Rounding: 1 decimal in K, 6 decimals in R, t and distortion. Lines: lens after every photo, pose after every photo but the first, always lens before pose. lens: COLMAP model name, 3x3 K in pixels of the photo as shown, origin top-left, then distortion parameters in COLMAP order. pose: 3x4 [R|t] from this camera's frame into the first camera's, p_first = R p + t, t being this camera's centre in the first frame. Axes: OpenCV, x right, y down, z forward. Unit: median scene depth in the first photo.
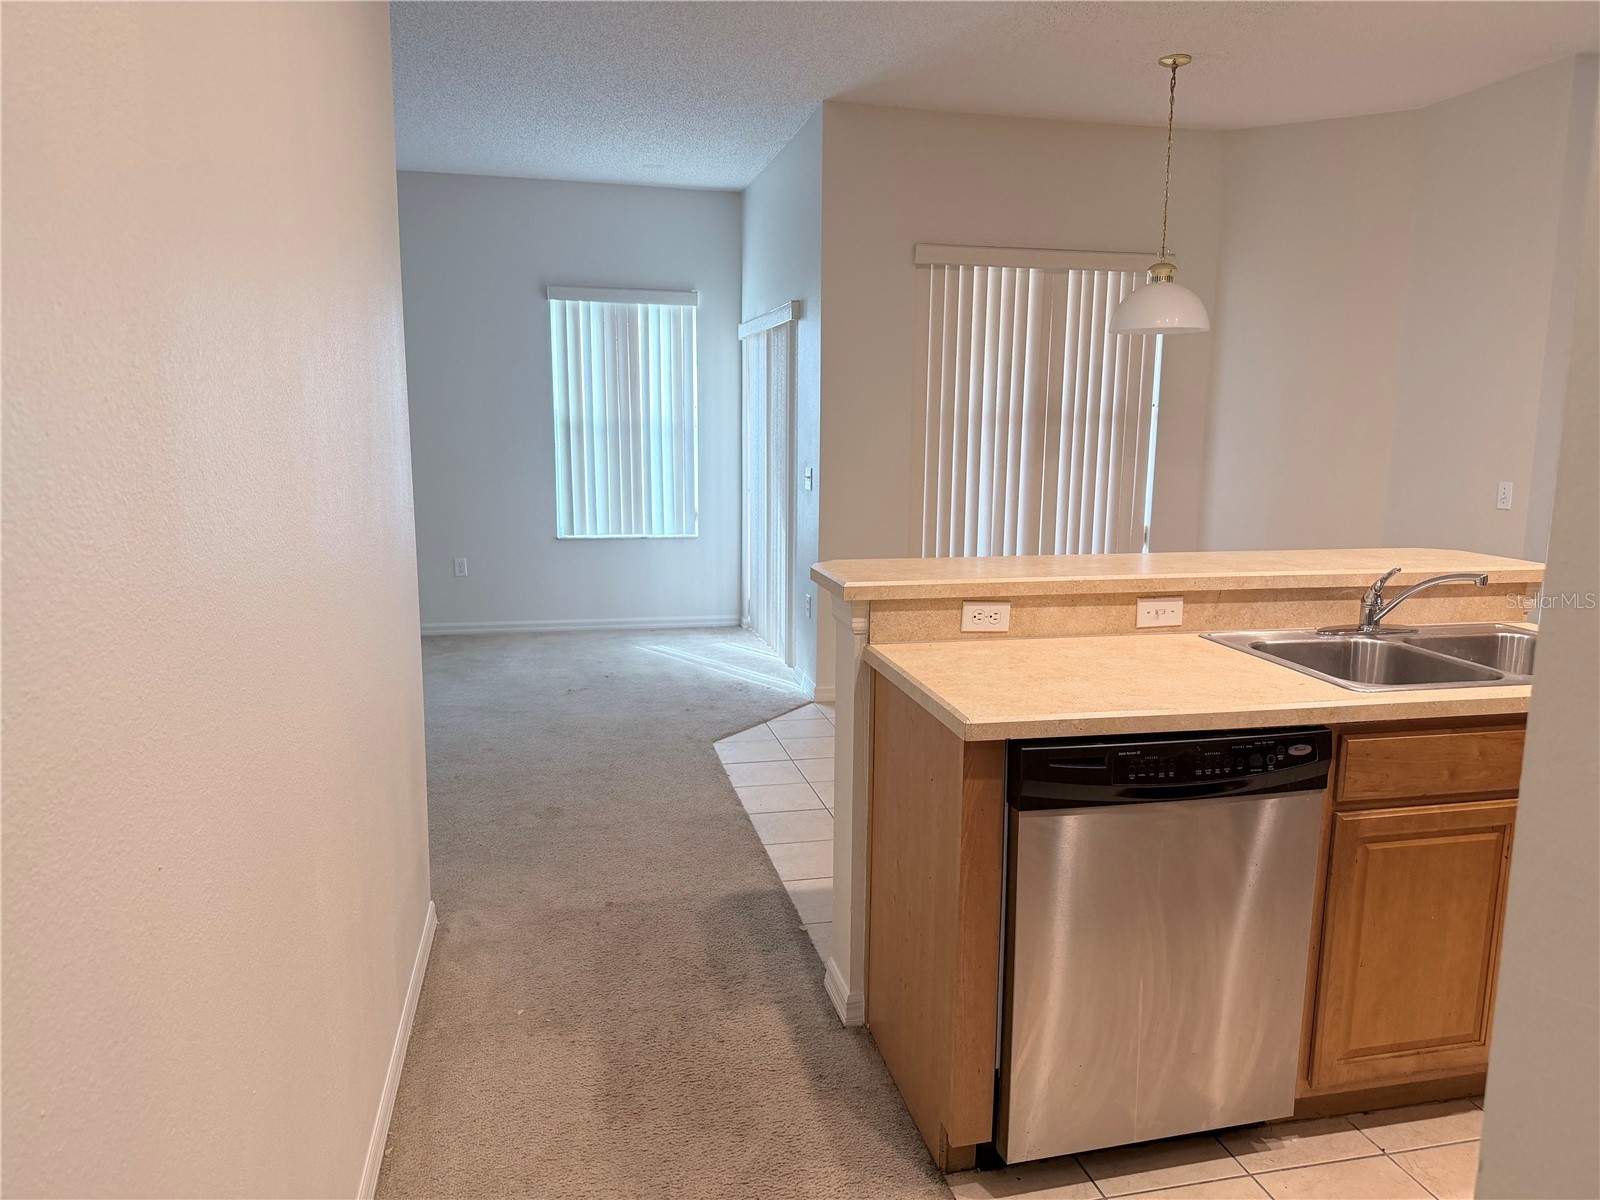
lens RADIAL K [[1115.5, 0, 802.4], [0, 1115.5, 604.2], [0, 0, 1]] dist [0.082019, -0.145820]
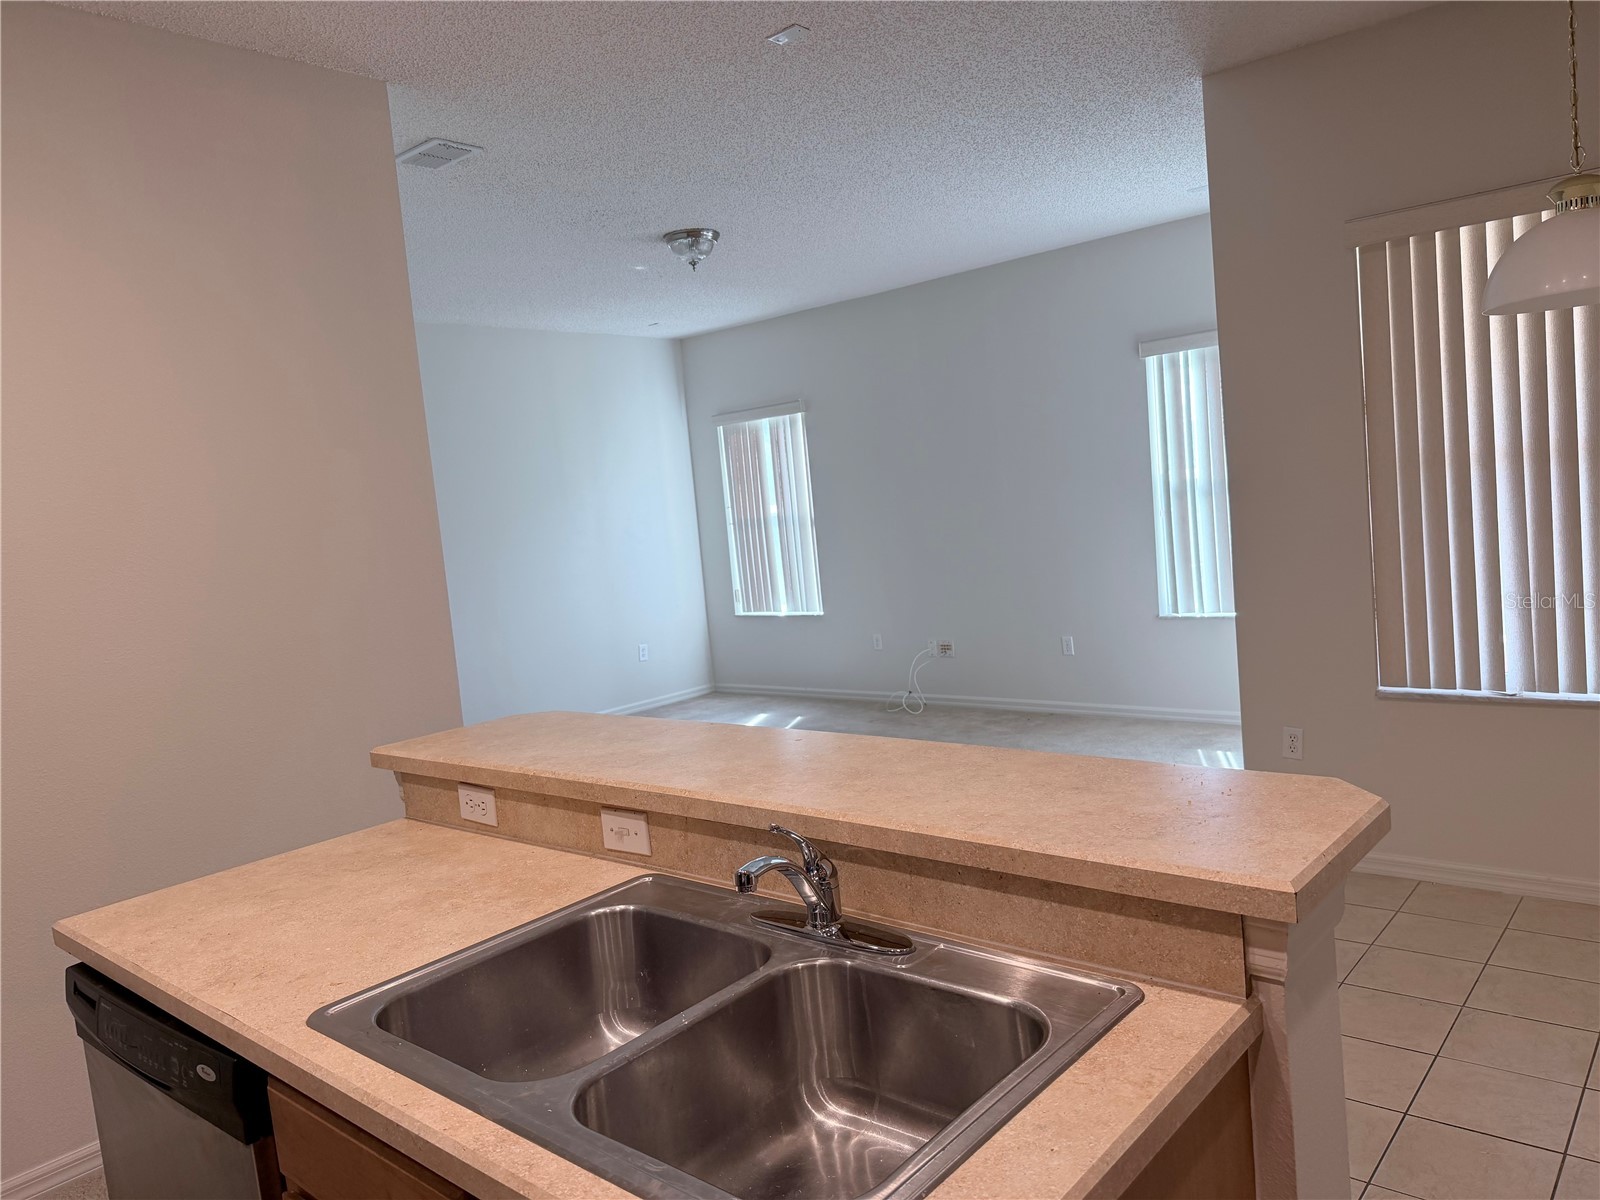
lens RADIAL K [[1120.3, 0, 818.3], [0, 1120.3, 596.7], [0, 0, 1]] dist [0.095476, -0.142816]
pose [[0.603367, 0.002023, -0.797461, 0.950206], [-0.033611, 0.999173, -0.022895, -0.127474], [0.796755, 0.040618, 0.602936, 0.663589]]
